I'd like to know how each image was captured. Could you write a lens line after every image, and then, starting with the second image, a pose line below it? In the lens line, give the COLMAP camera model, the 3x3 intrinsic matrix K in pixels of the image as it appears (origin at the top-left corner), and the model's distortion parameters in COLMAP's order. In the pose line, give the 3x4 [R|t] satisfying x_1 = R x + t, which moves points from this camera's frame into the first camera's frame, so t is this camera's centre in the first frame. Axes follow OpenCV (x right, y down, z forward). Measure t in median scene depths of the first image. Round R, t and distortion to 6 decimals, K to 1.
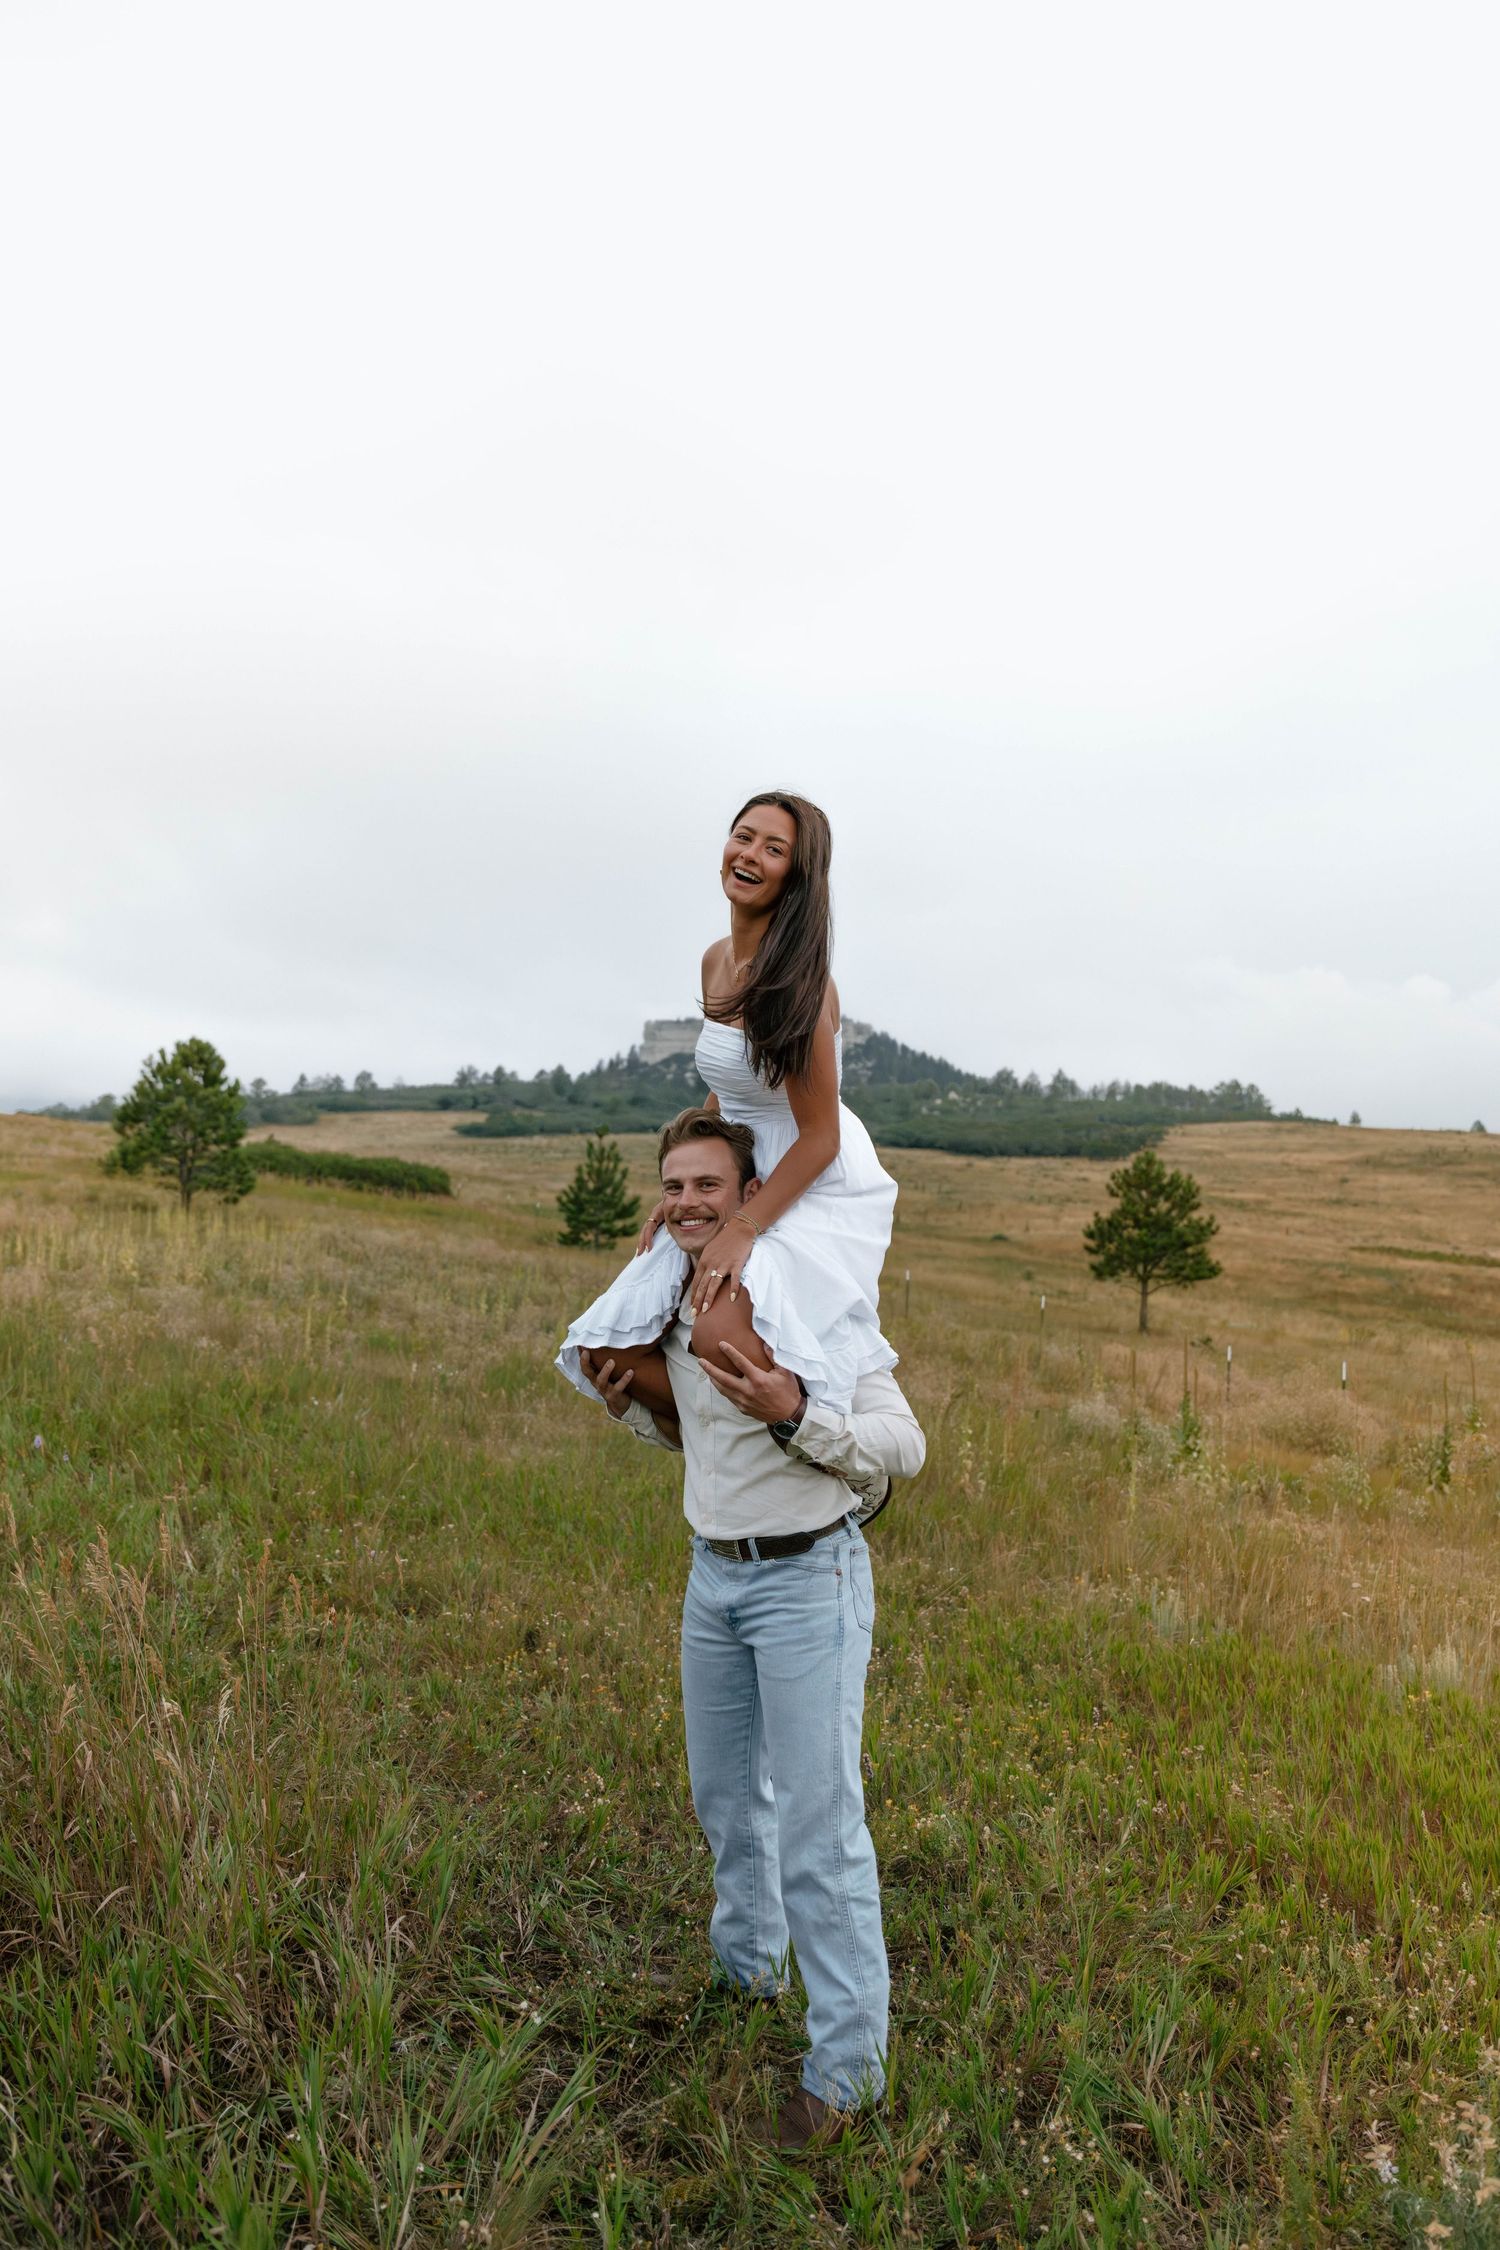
lens RADIAL K [[1492.1, 0, 749.1], [0, 1492.1, 1124.1], [0, 0, 1]] dist [-0.003516, -0.000435]
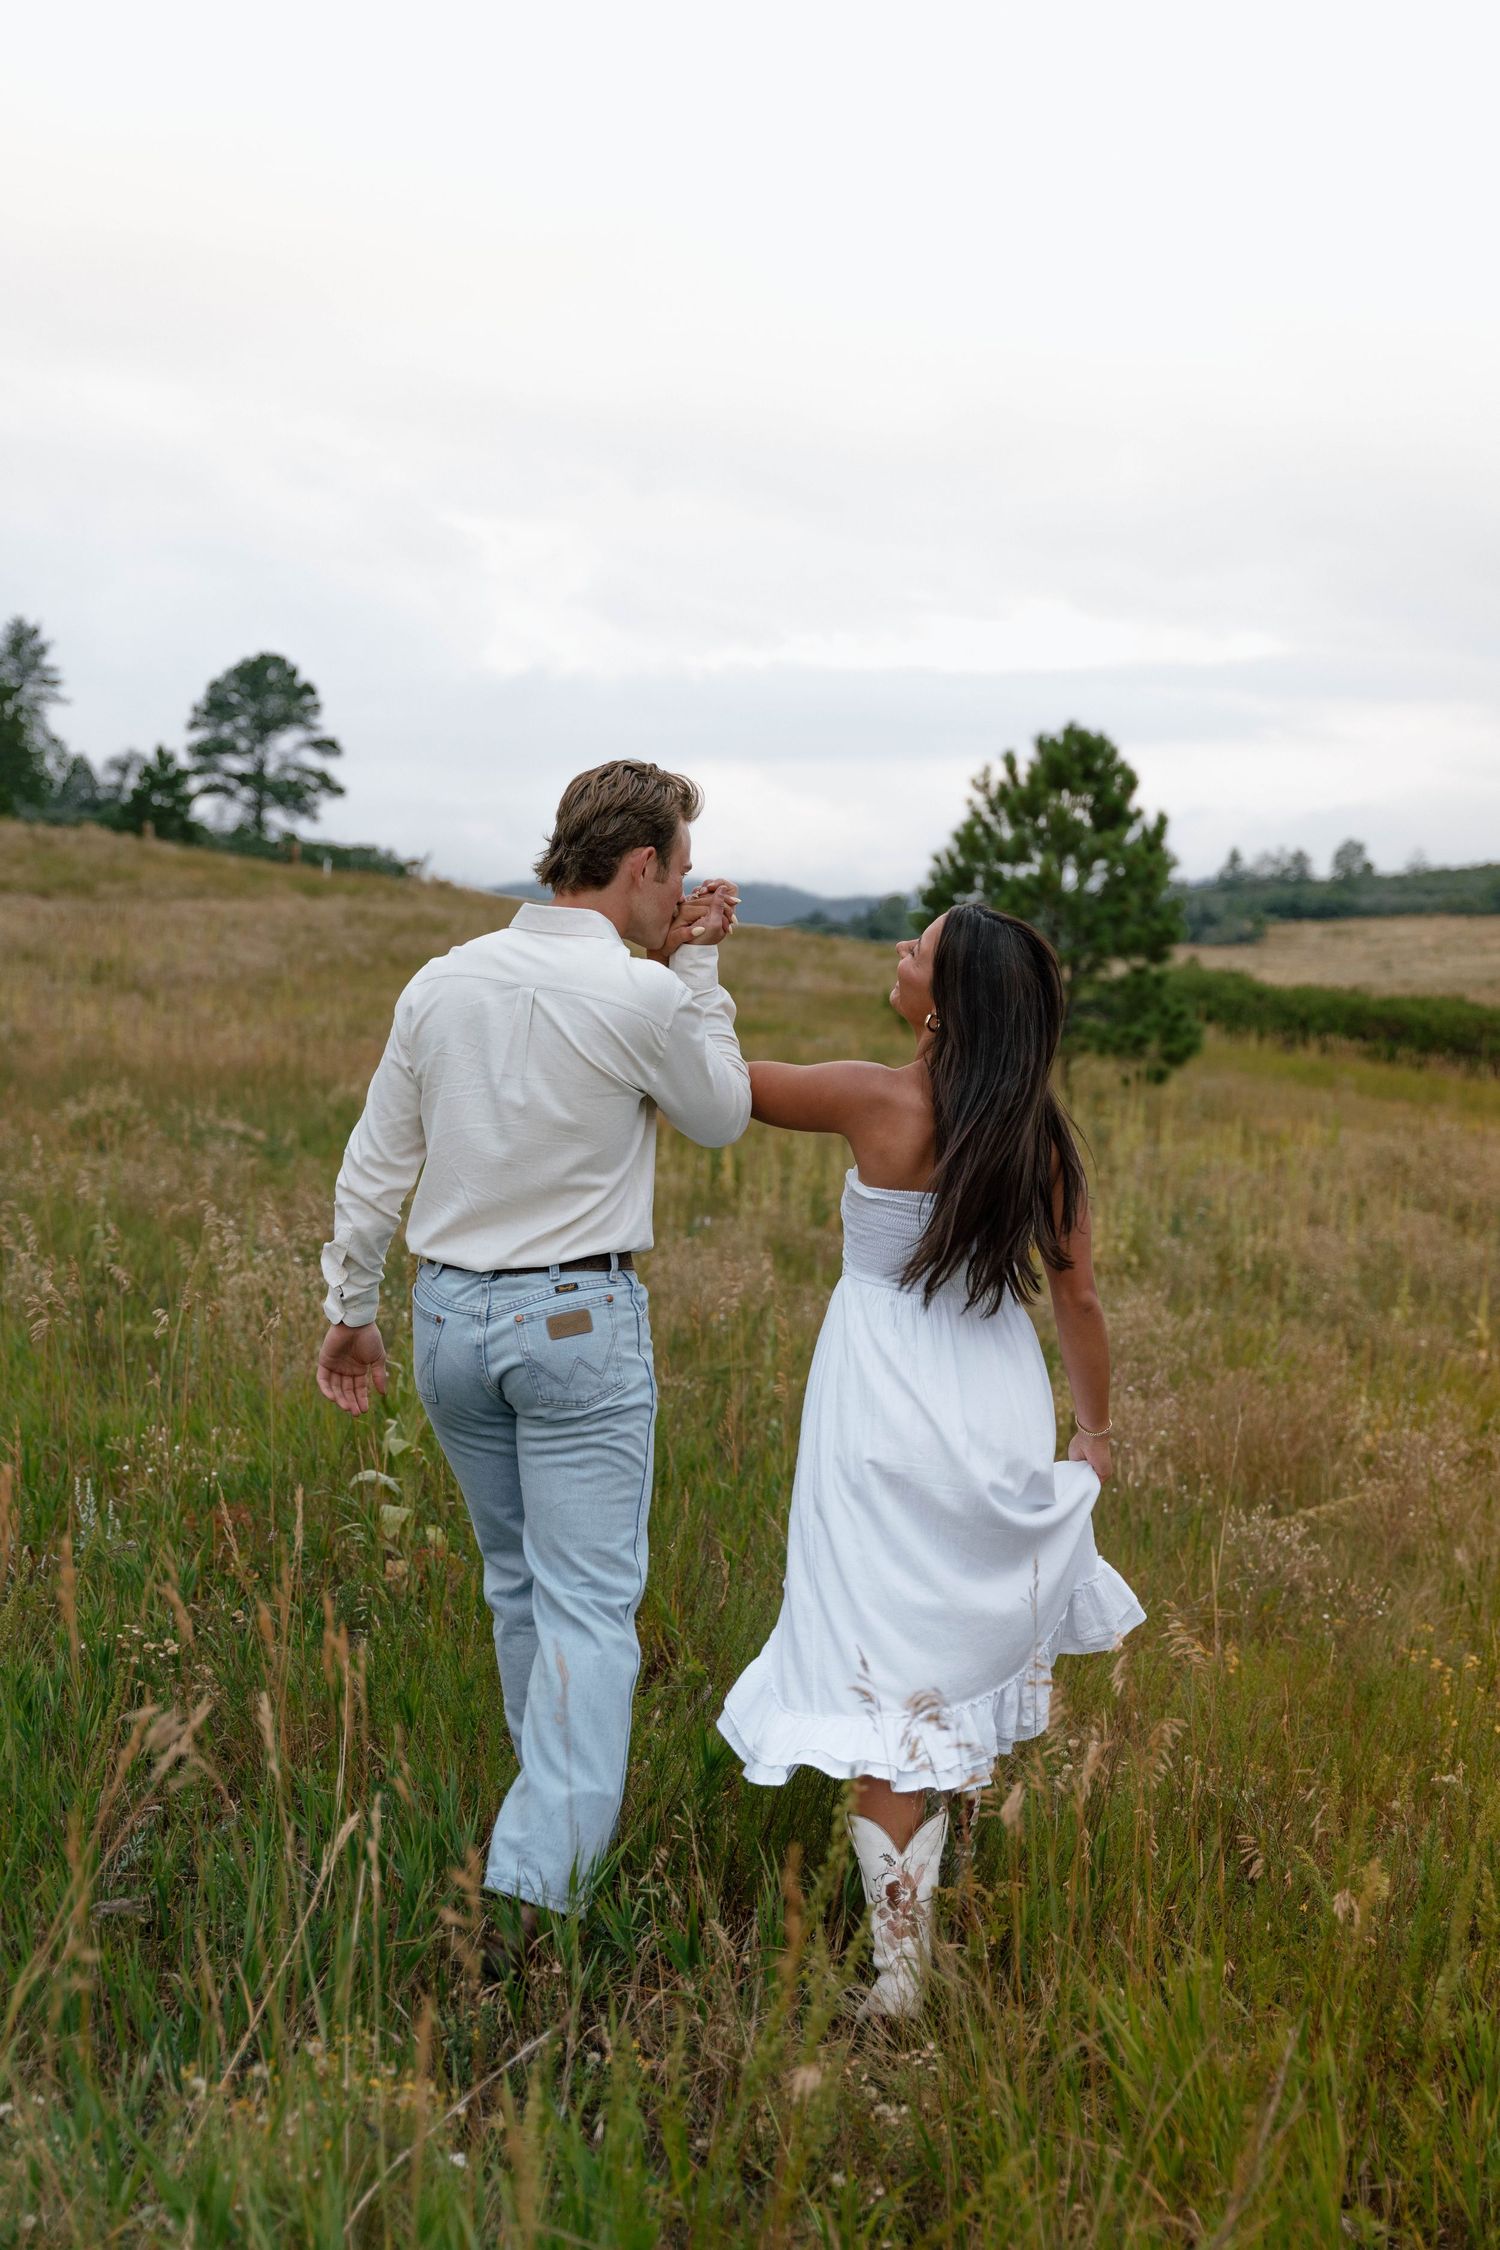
lens RADIAL K [[2809.1, 0, 753.3], [0, 2809.1, 1122.0], [0, 0, 1]] dist [0.006433, 0.013949]
pose [[0.897775, 0.016015, -0.440164, -0.073993], [0.011194, 0.998186, 0.059149, 0.012310], [0.440313, -0.058029, 0.895967, 0.163768]]
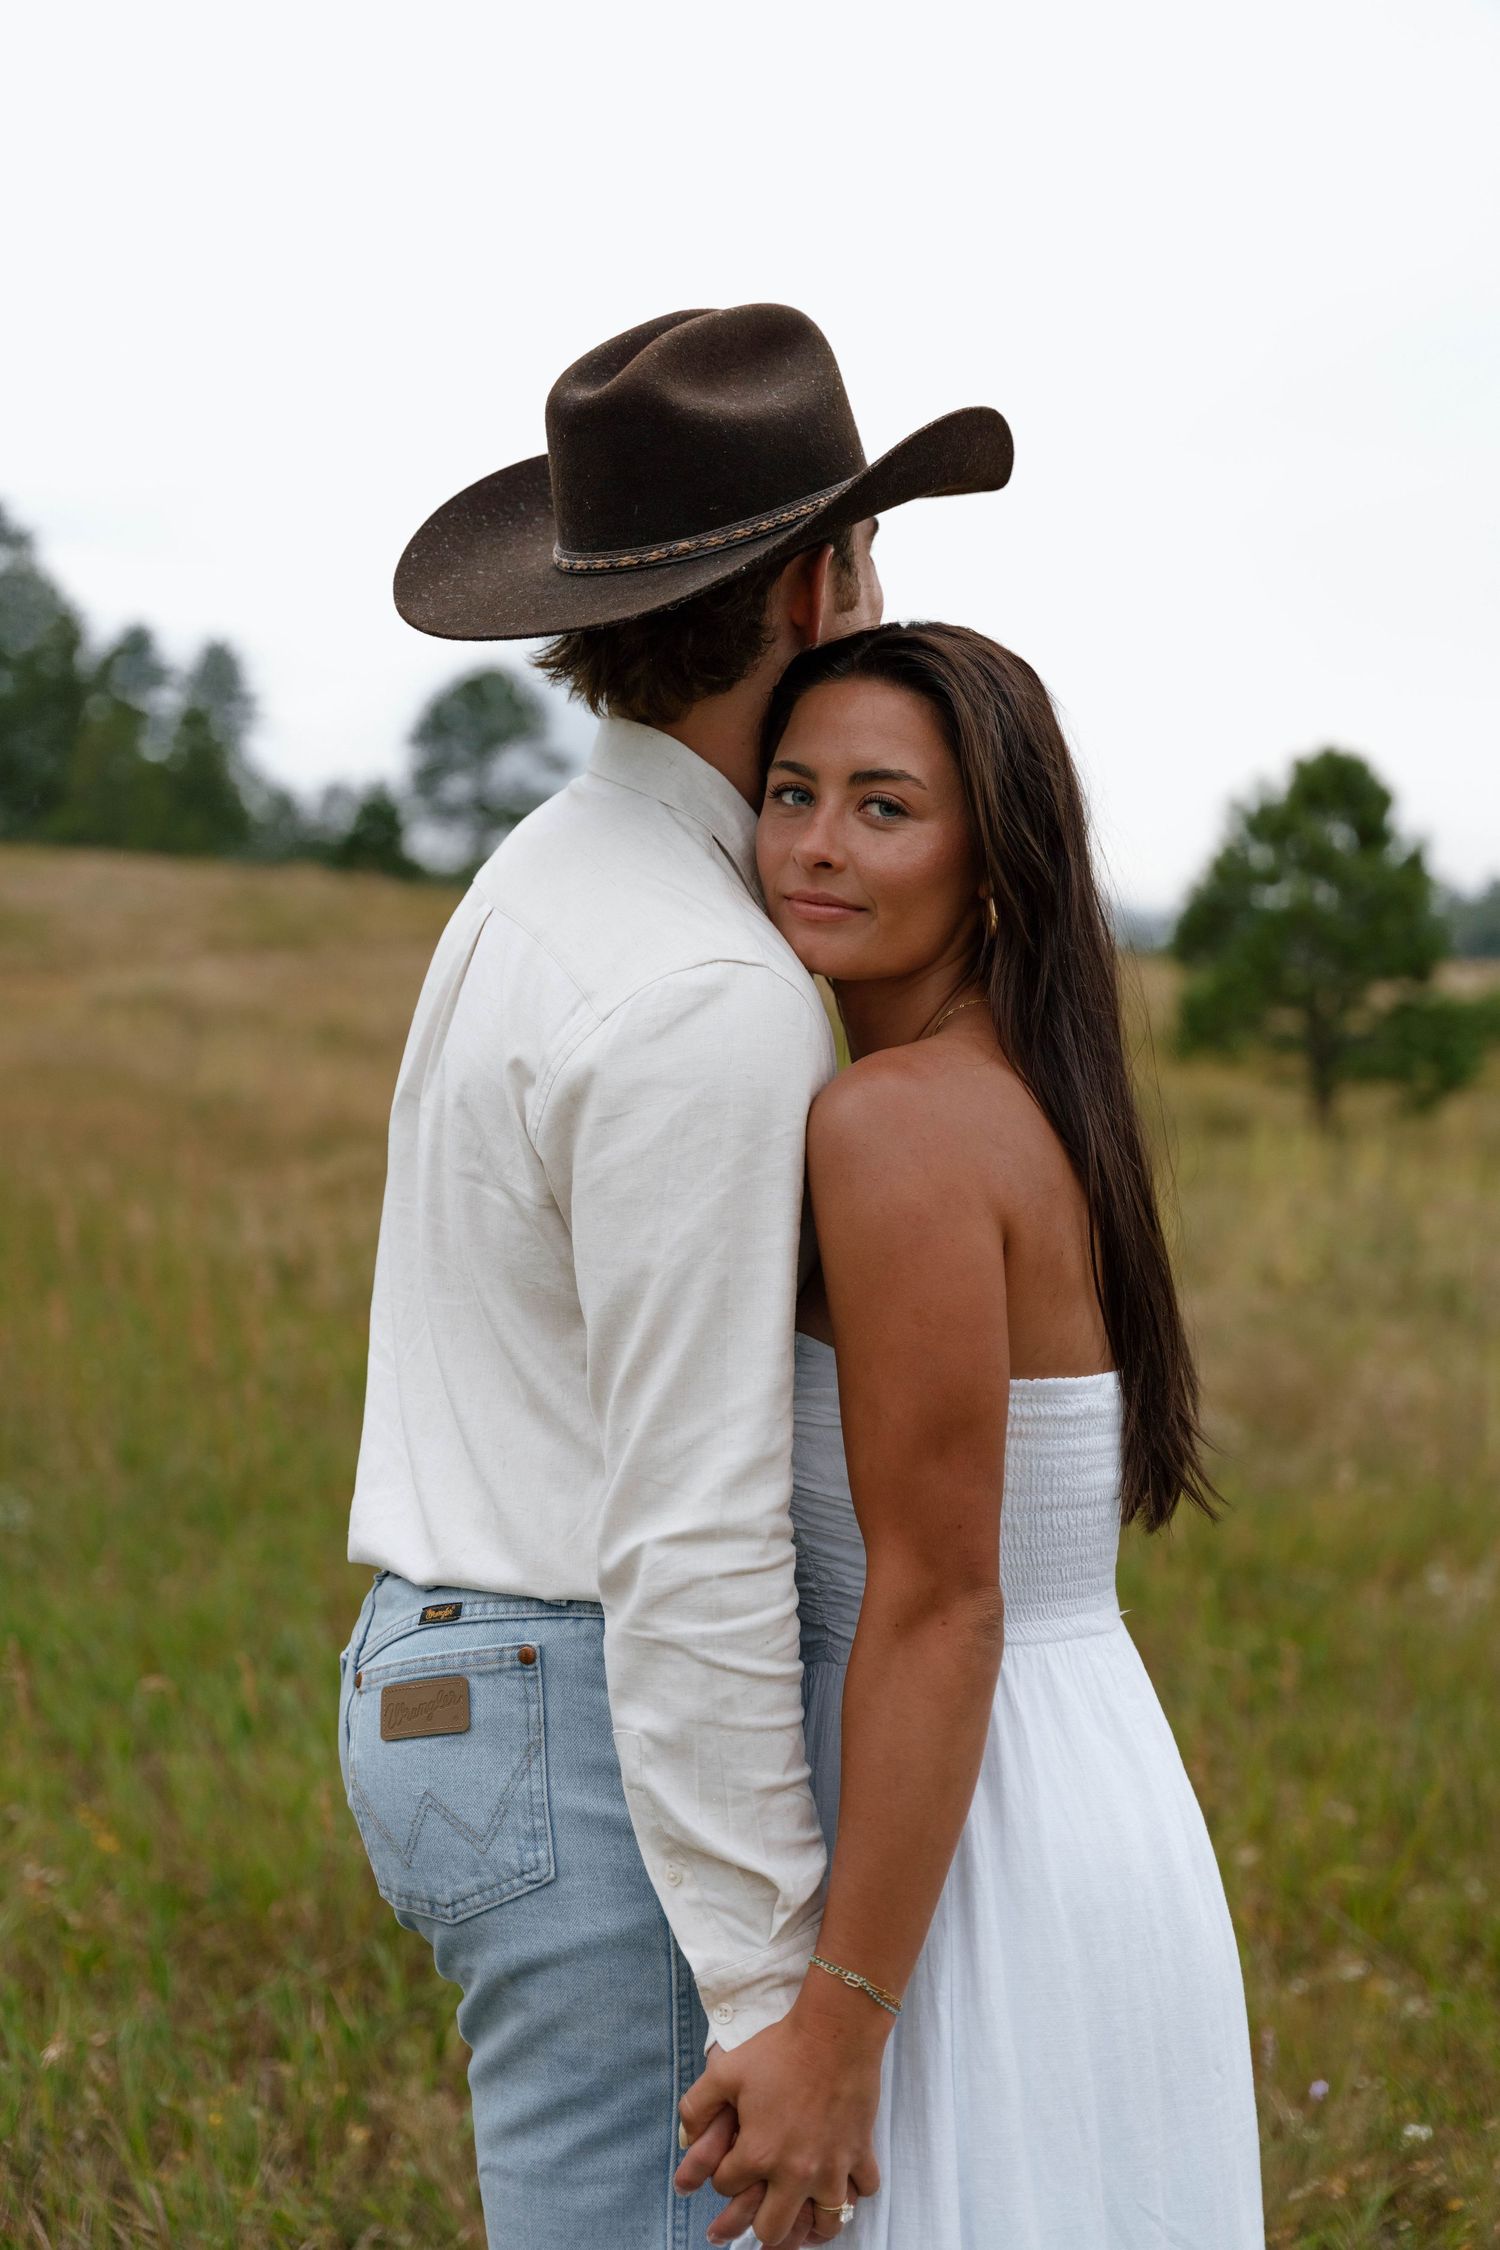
lens RADIAL K [[3347.4, 0, 747.4], [0, 3347.4, 1126.5], [0, 0, 1]] dist [0.013467, -0.062111]
pose [[0.850336, -0.017601, -0.525946, 0.002944], [0.044802, 0.998233, 0.039029, 0.008811], [0.524330, -0.056751, 0.849622, 0.056835]]
